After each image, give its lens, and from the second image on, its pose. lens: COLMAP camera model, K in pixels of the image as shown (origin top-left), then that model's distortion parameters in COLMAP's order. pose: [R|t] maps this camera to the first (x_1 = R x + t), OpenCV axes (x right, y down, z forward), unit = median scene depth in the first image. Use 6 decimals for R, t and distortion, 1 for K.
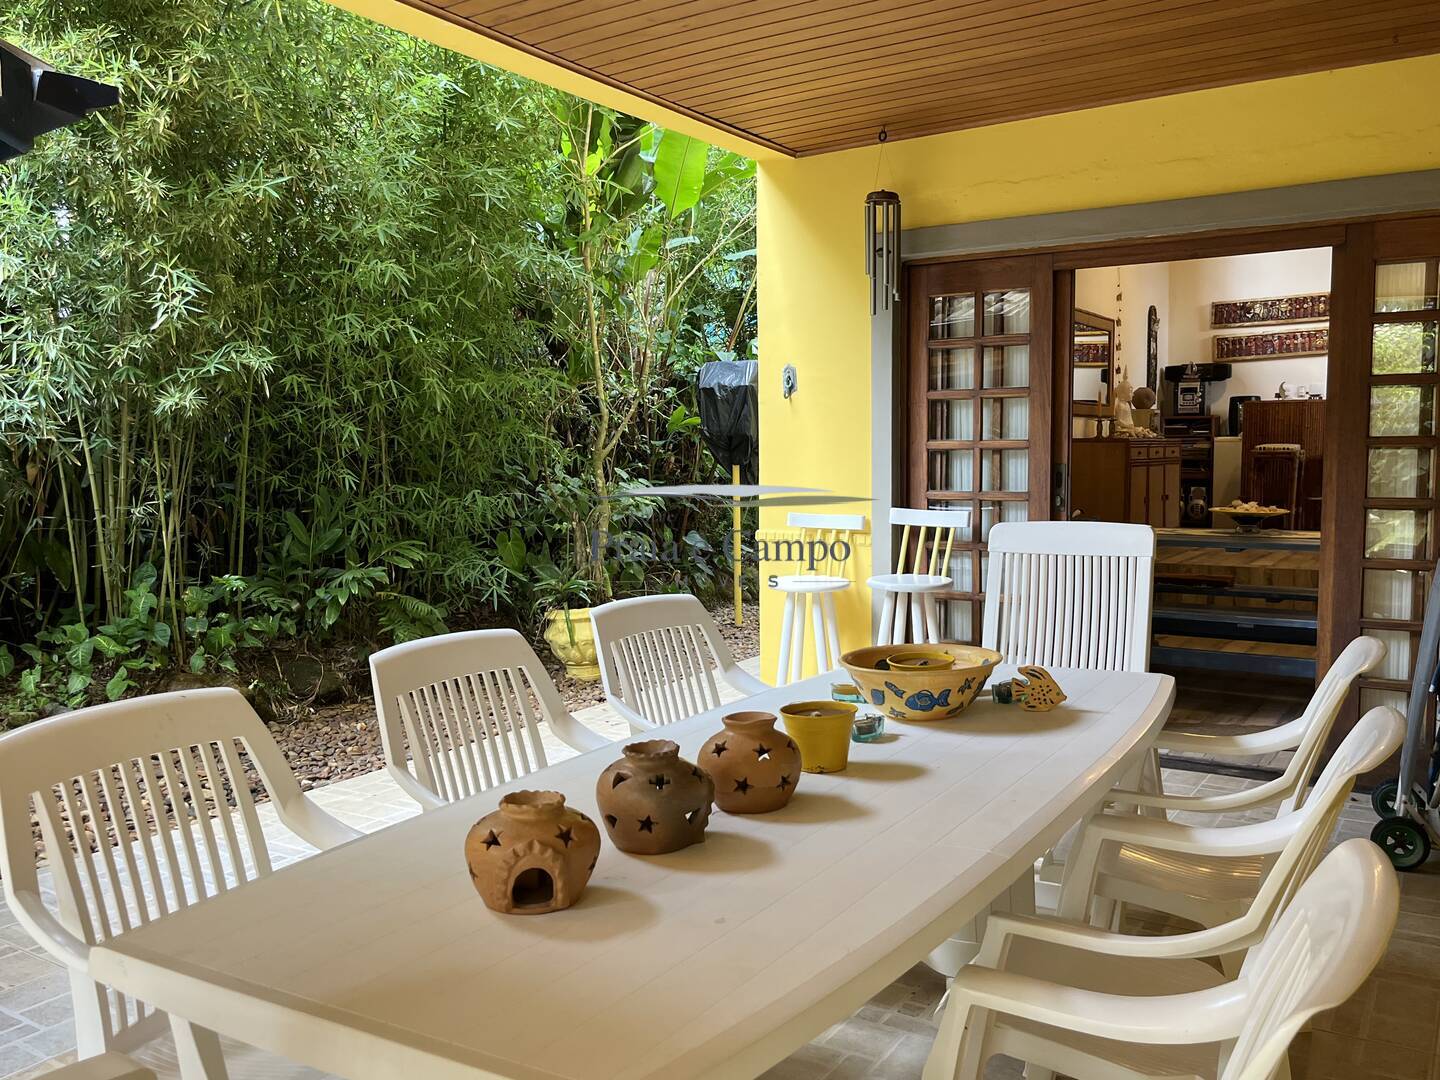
lens RADIAL K [[1174.3, 0, 720.1], [0, 1174.3, 542.7], [0, 0, 1]] dist [0.008689, 0.007725]
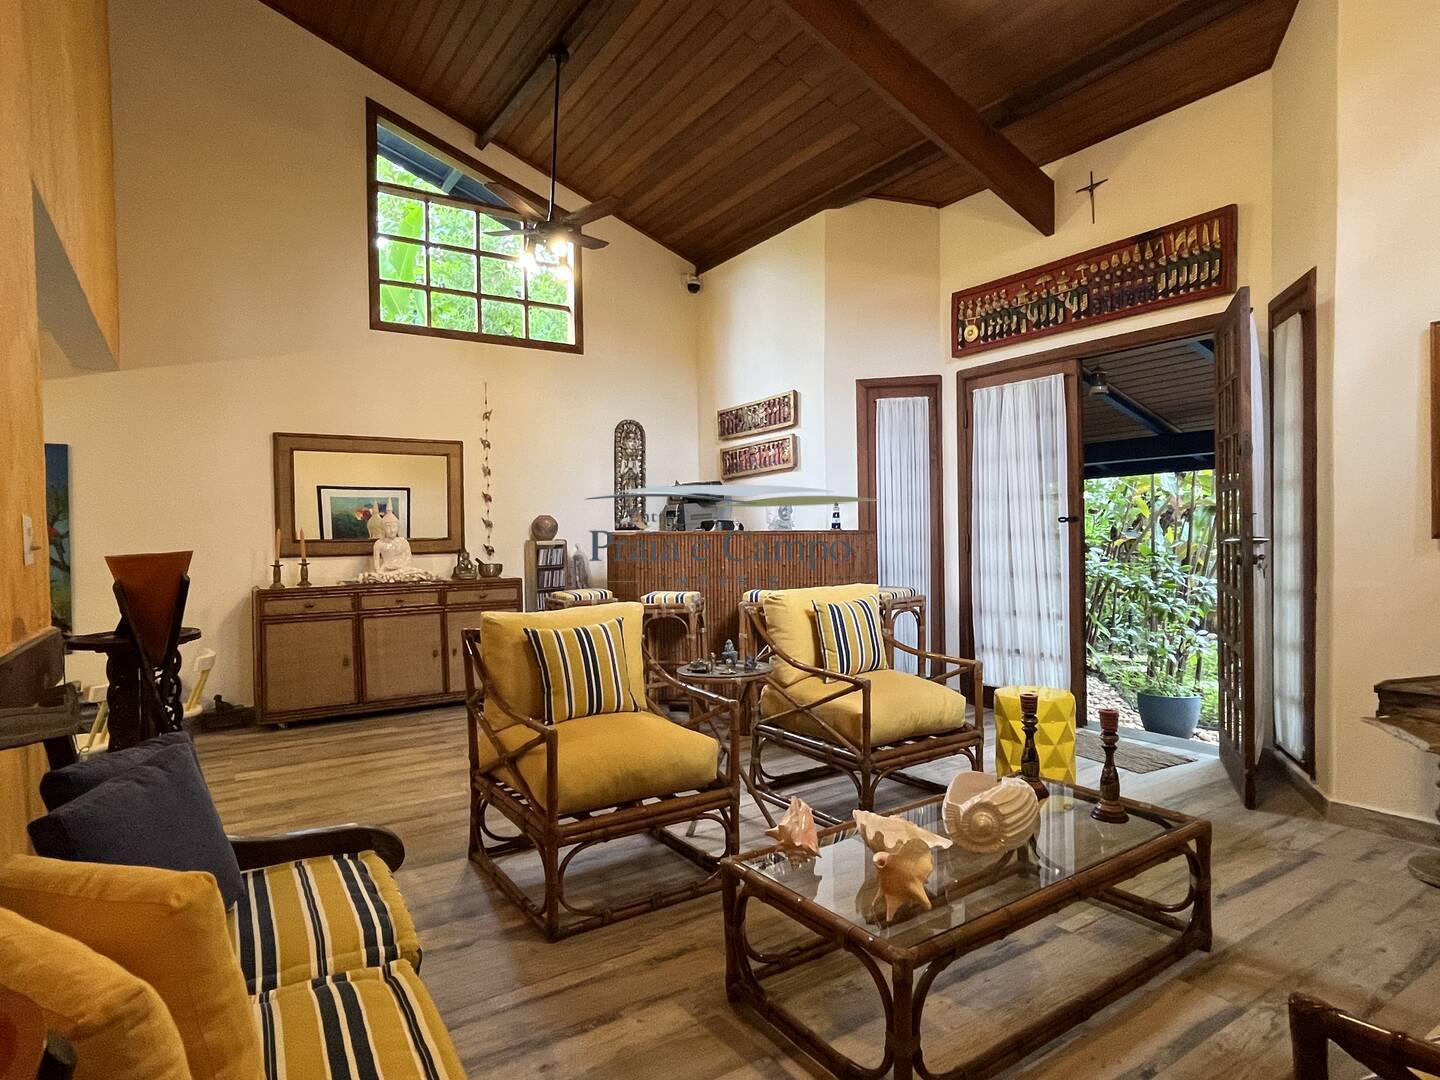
lens RADIAL K [[836.6, 0, 711.8], [0, 836.6, 539.0], [0, 0, 1]] dist [0.005725, 0.002845]
pose [[0.913574, -0.001023, -0.406671, 0.688606], [-0.026147, 0.997780, -0.061249, -0.075416], [0.405831, 0.066588, 0.911519, 0.460287]]
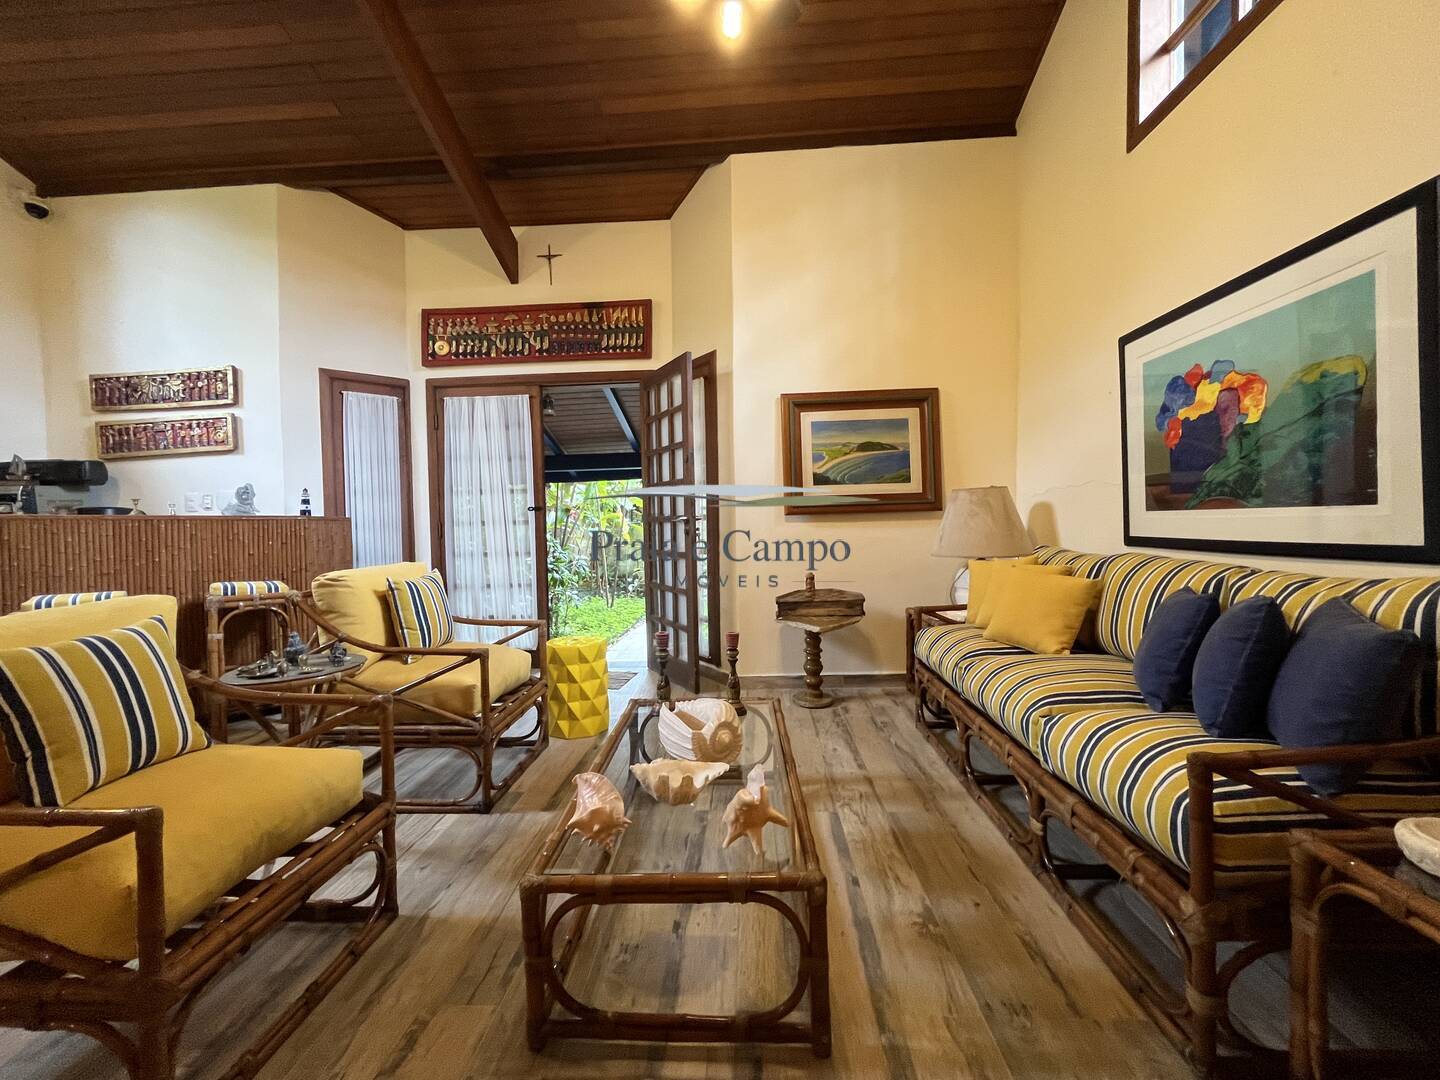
lens RADIAL K [[589.8, 0, 723.3], [0, 589.8, 540.8], [0, 0, 1]] dist [-0.001760, 0.001335]
pose [[0.864587, -0.022803, 0.501966, 0.588619], [0.055121, 0.997245, -0.049637, -0.068672], [-0.499451, 0.070585, 0.863462, 0.529061]]
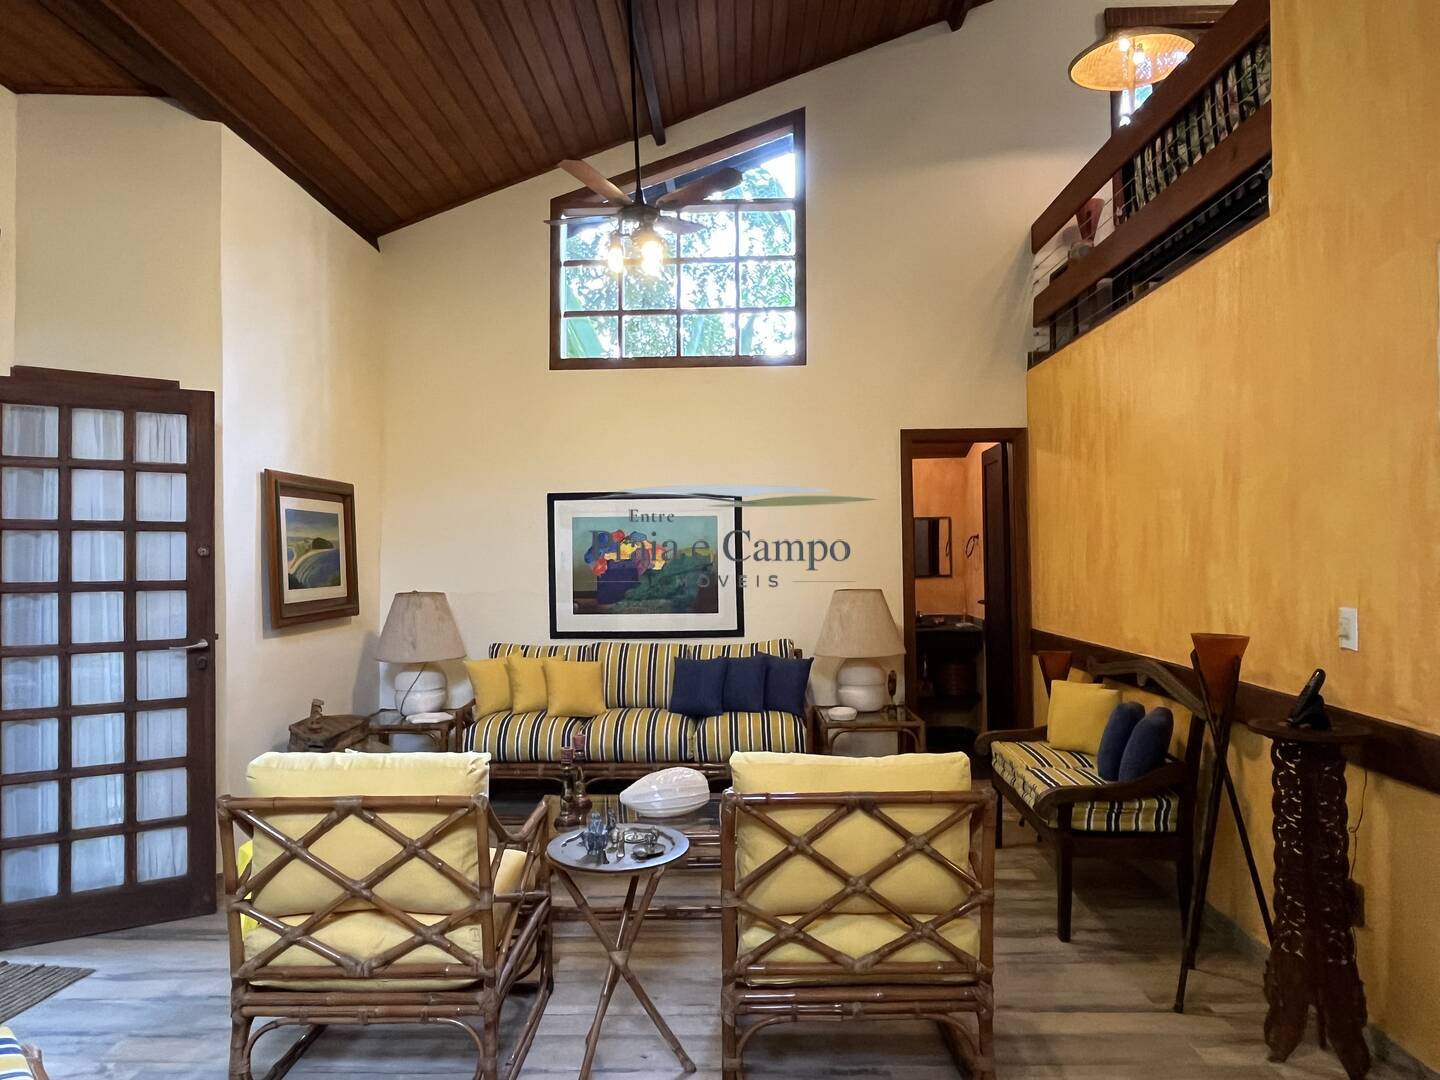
lens RADIAL K [[889.1, 0, 722.6], [0, 889.1, 550.1], [0, 0, 1]] dist [0.002520, 0.000193]
pose [[-0.527237, 0.029627, 0.849202, 0.357393], [0.092102, 0.995496, 0.022452, -0.123493], [-0.844712, 0.090050, -0.527591, 0.840598]]
